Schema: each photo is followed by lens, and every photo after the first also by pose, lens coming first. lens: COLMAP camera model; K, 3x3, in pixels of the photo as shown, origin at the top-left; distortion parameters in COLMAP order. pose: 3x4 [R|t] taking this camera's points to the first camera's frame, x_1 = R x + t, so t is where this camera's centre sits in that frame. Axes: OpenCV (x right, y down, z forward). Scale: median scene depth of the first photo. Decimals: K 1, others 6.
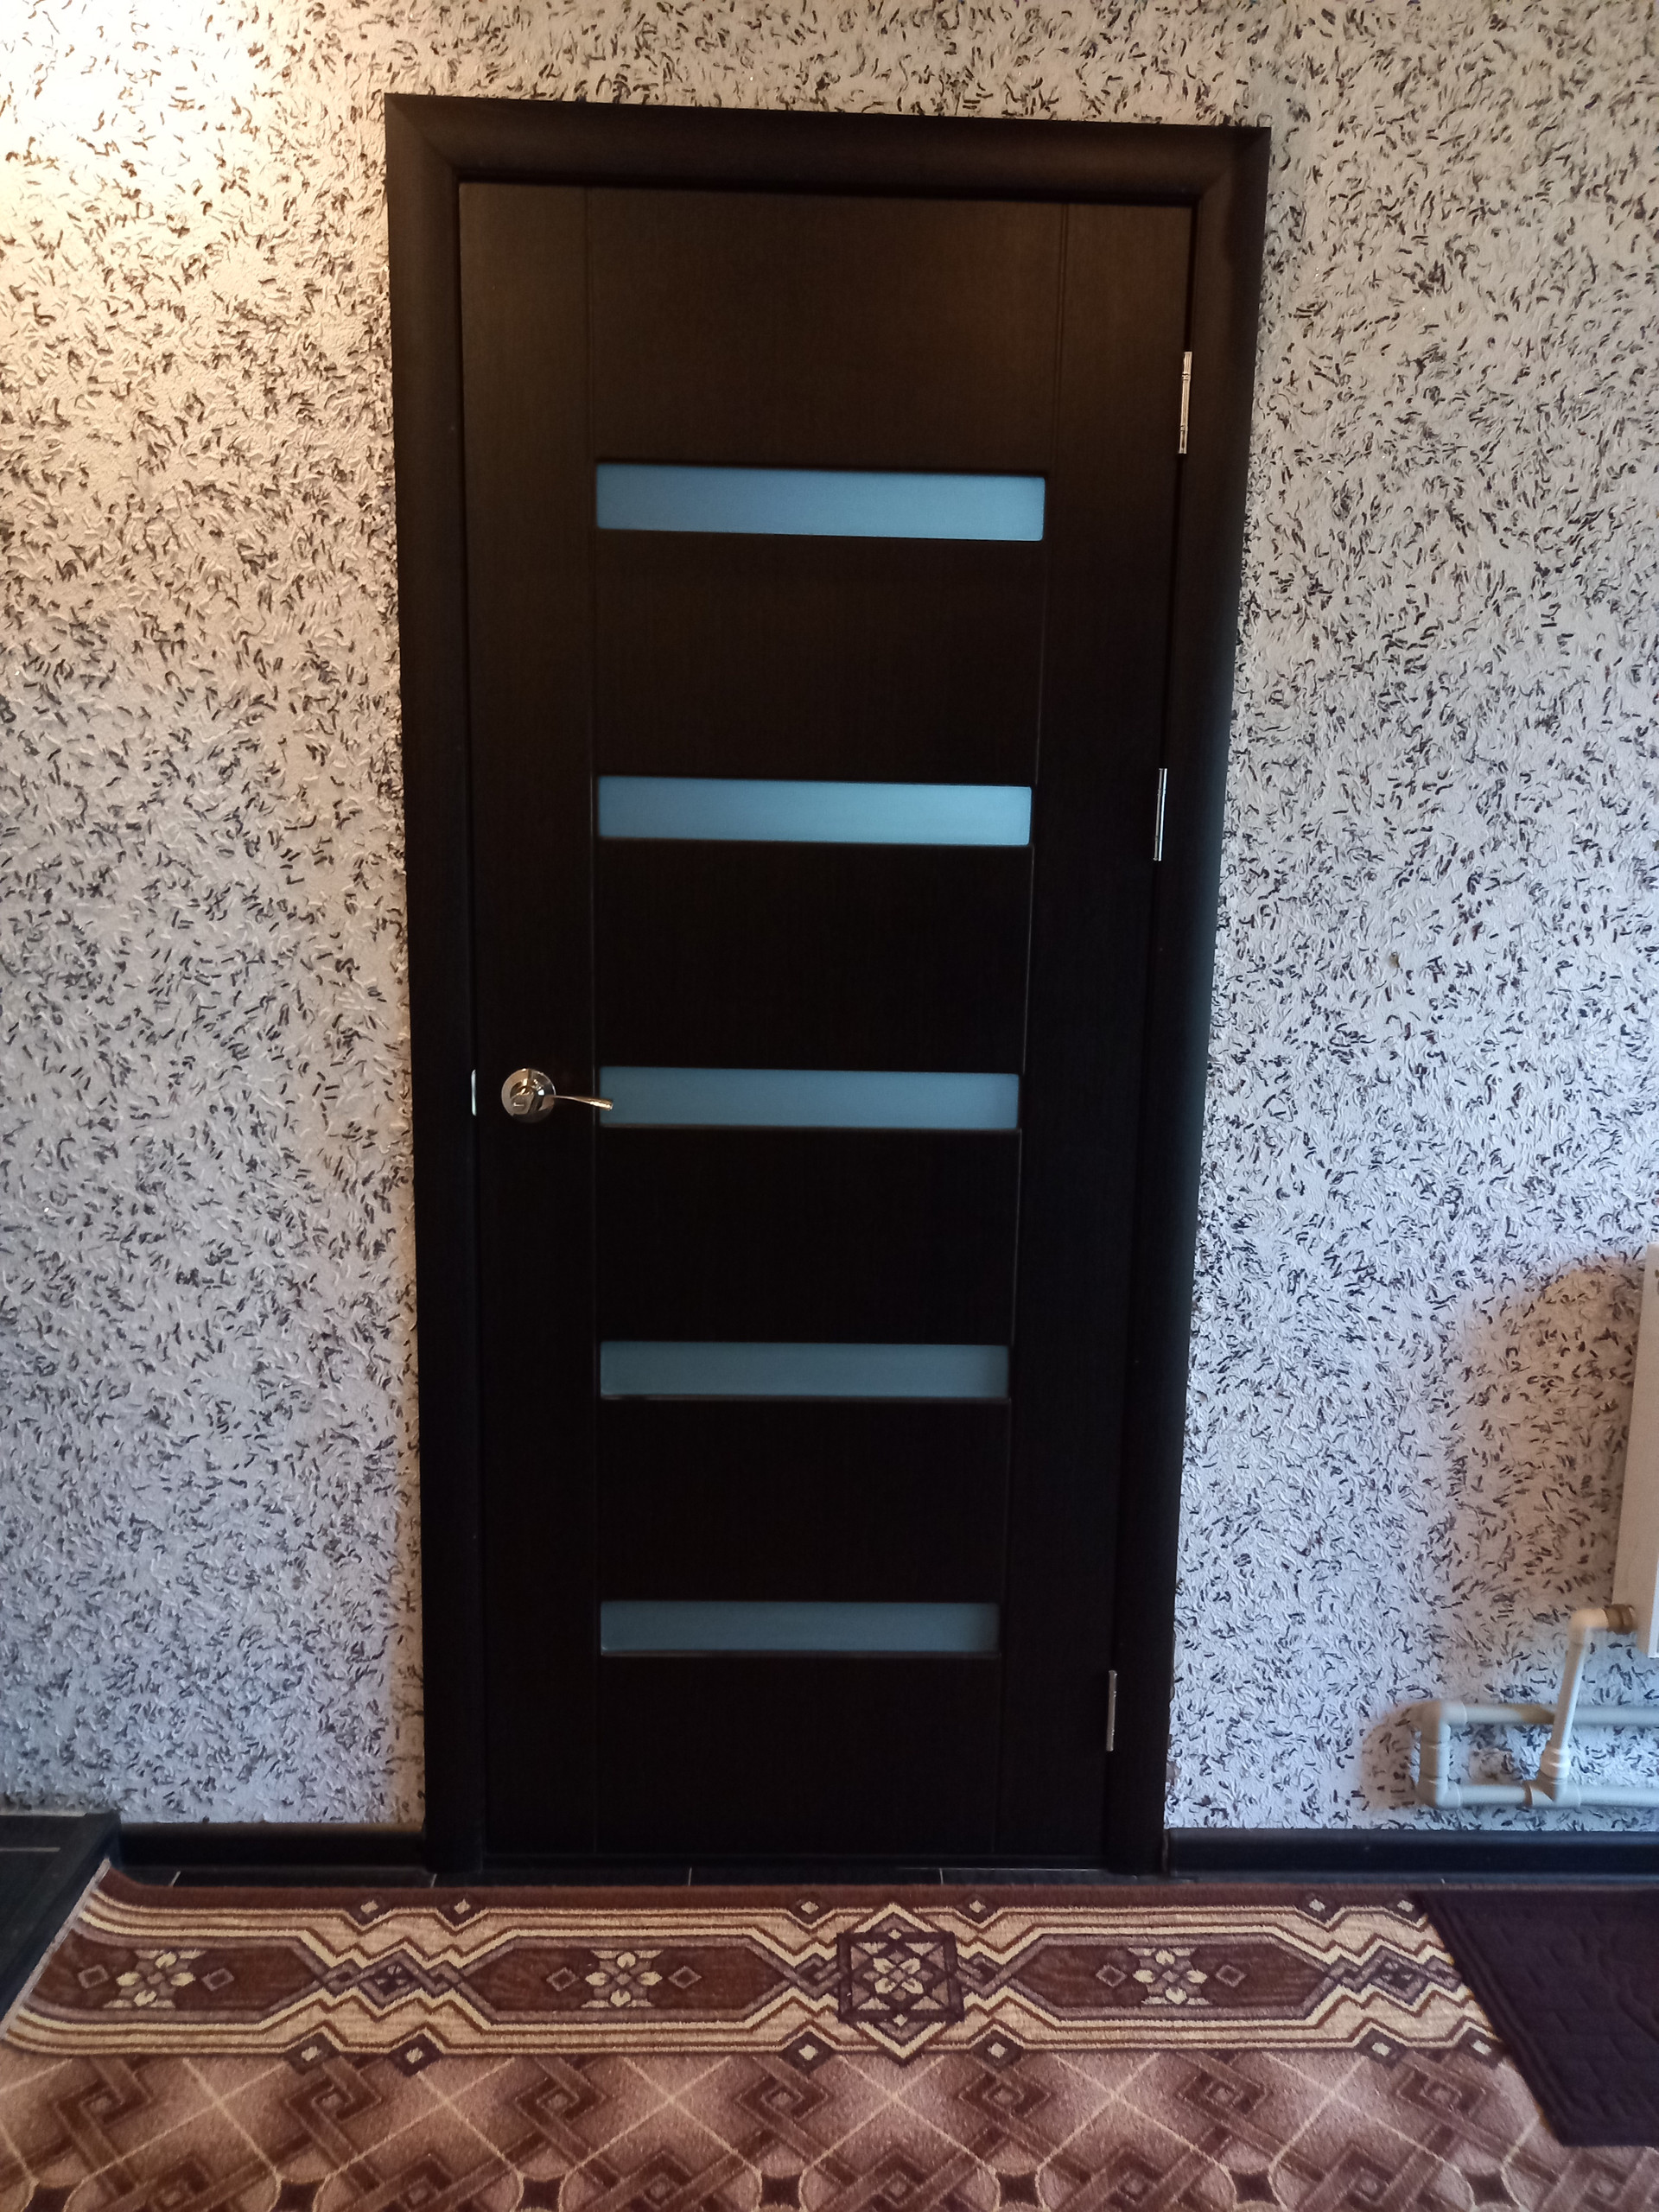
lens RADIAL K [[1594.8, 0, 850.8], [0, 1594.8, 1102.5], [0, 0, 1]] dist [0.056593, -0.054626]
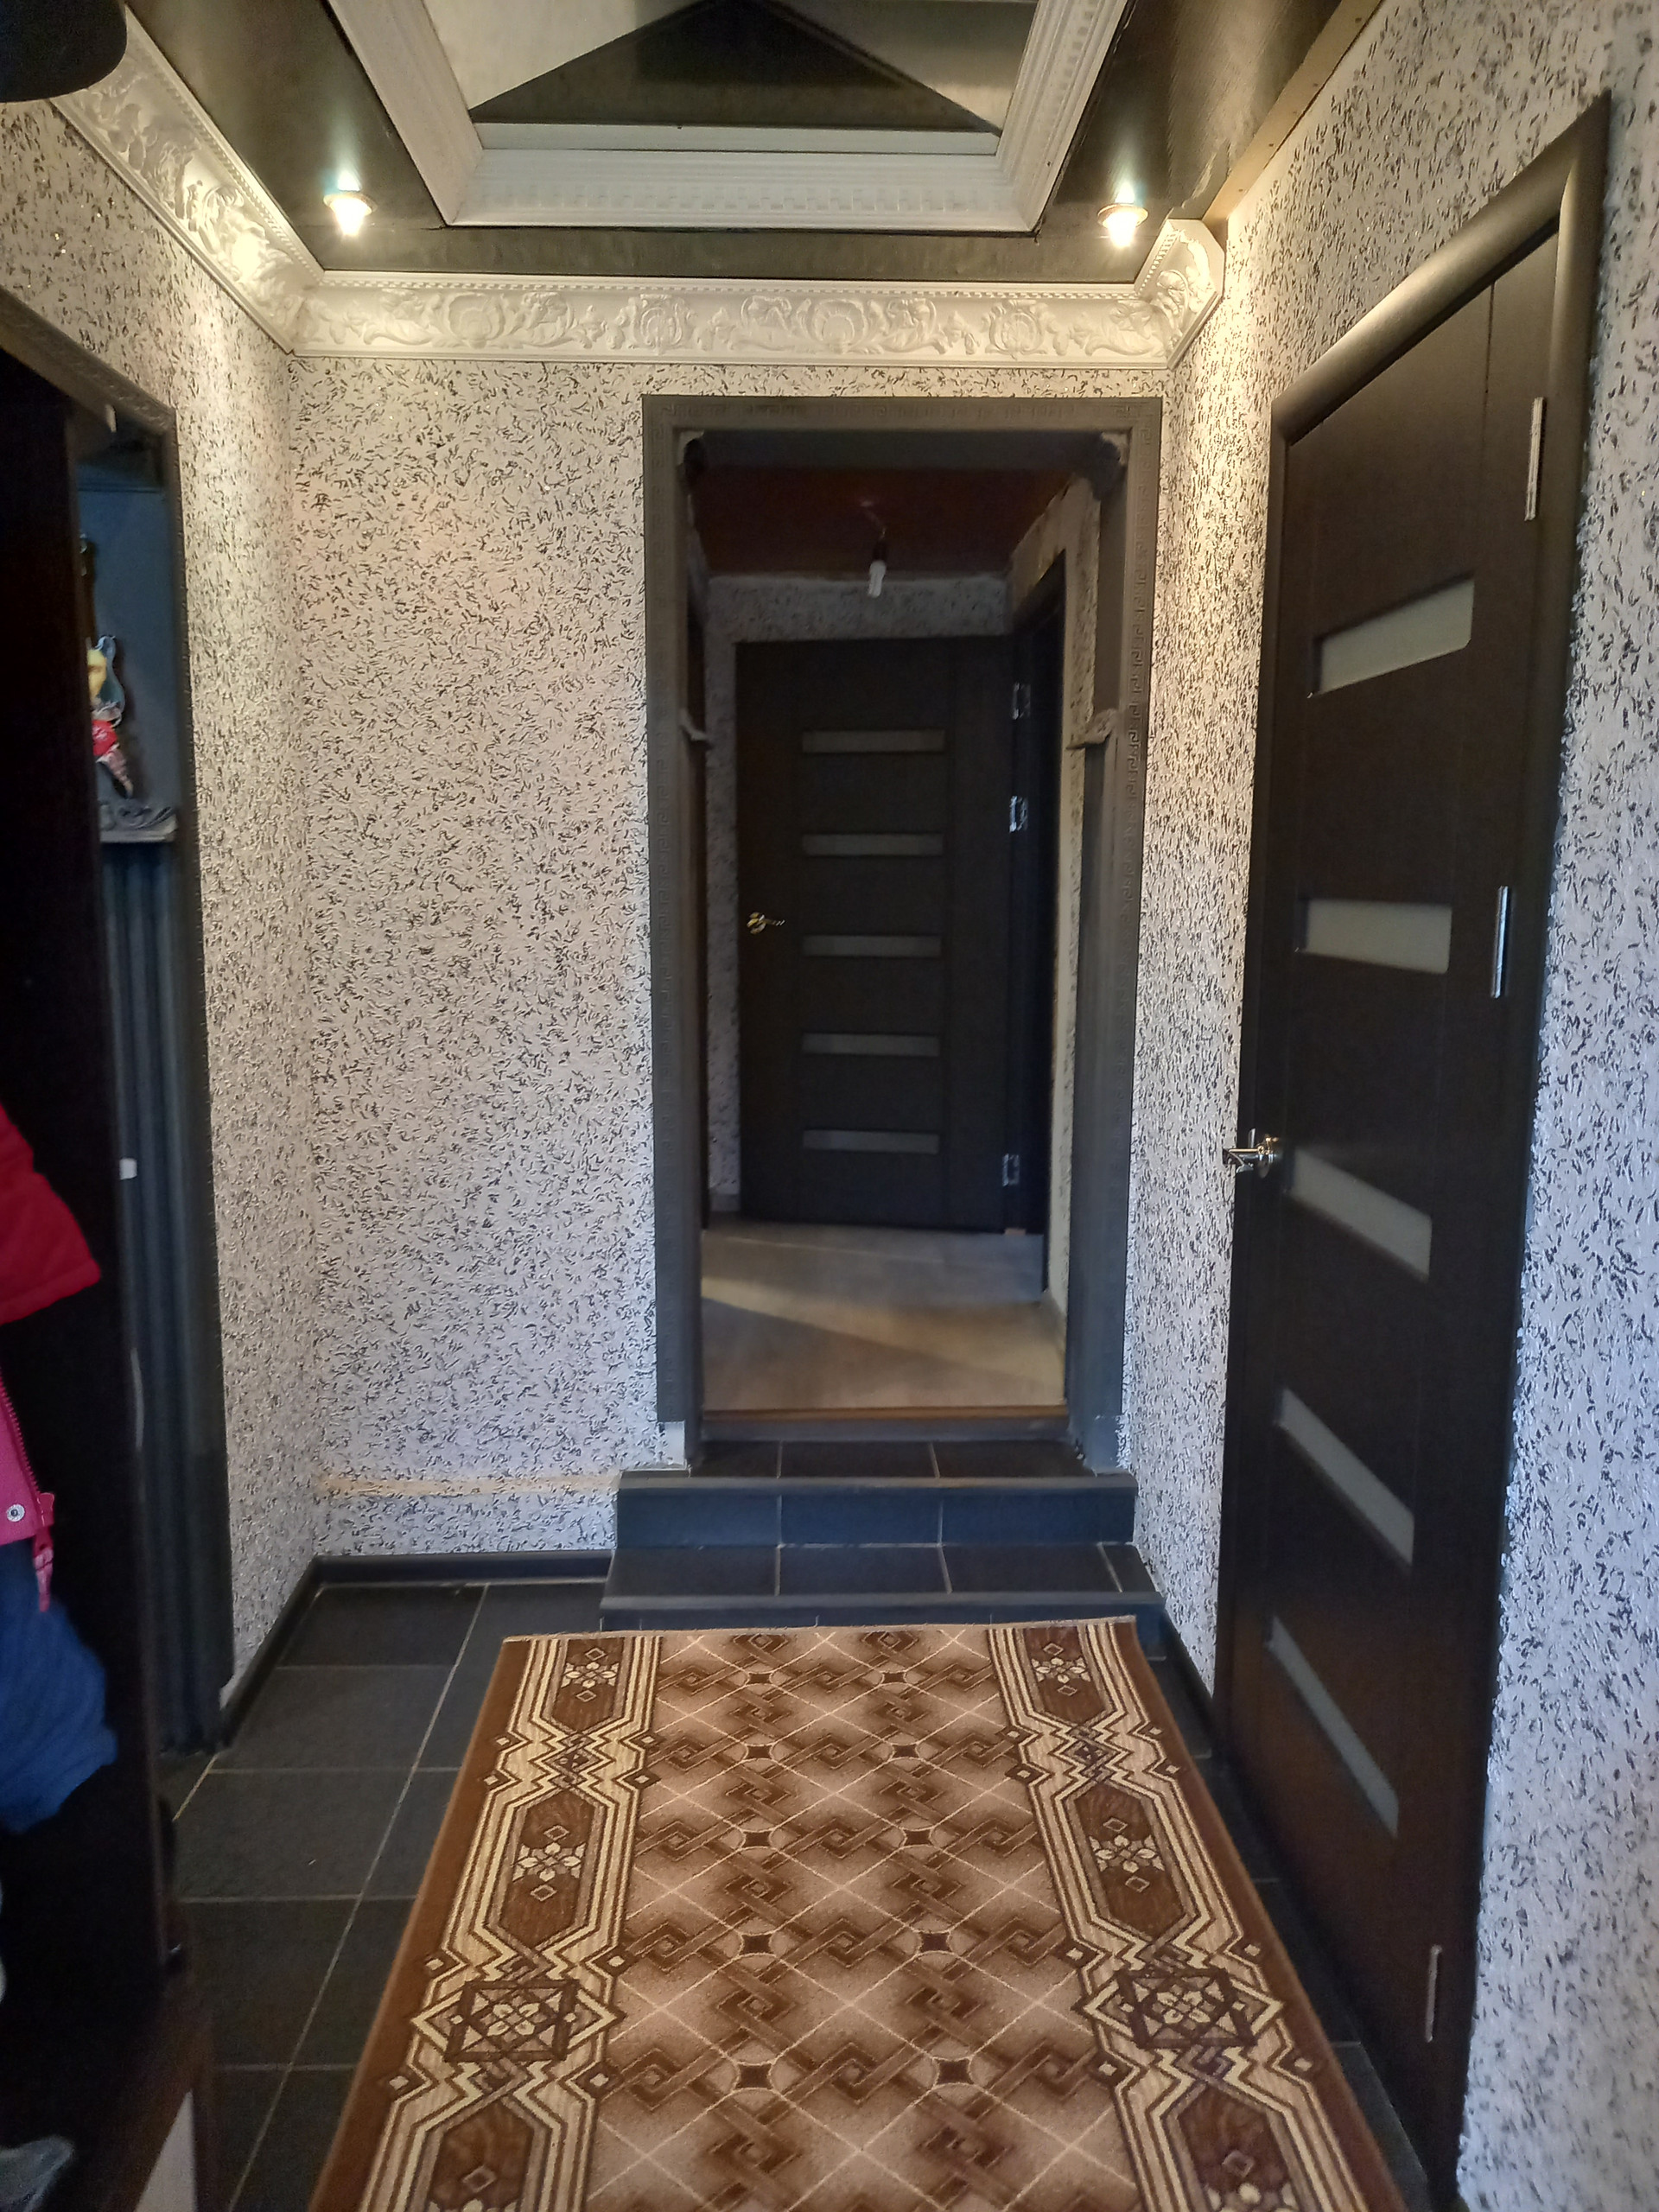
lens RADIAL K [[1594.8, 0, 894.4], [0, 1594.8, 1132.0], [0, 0, 1]] dist [0.056593, -0.054626]
pose [[0.050740, 0.139853, -0.988871, 1.009470], [-0.189757, 0.973460, 0.127937, -0.128104], [0.980519, 0.181153, 0.075931, 0.629932]]
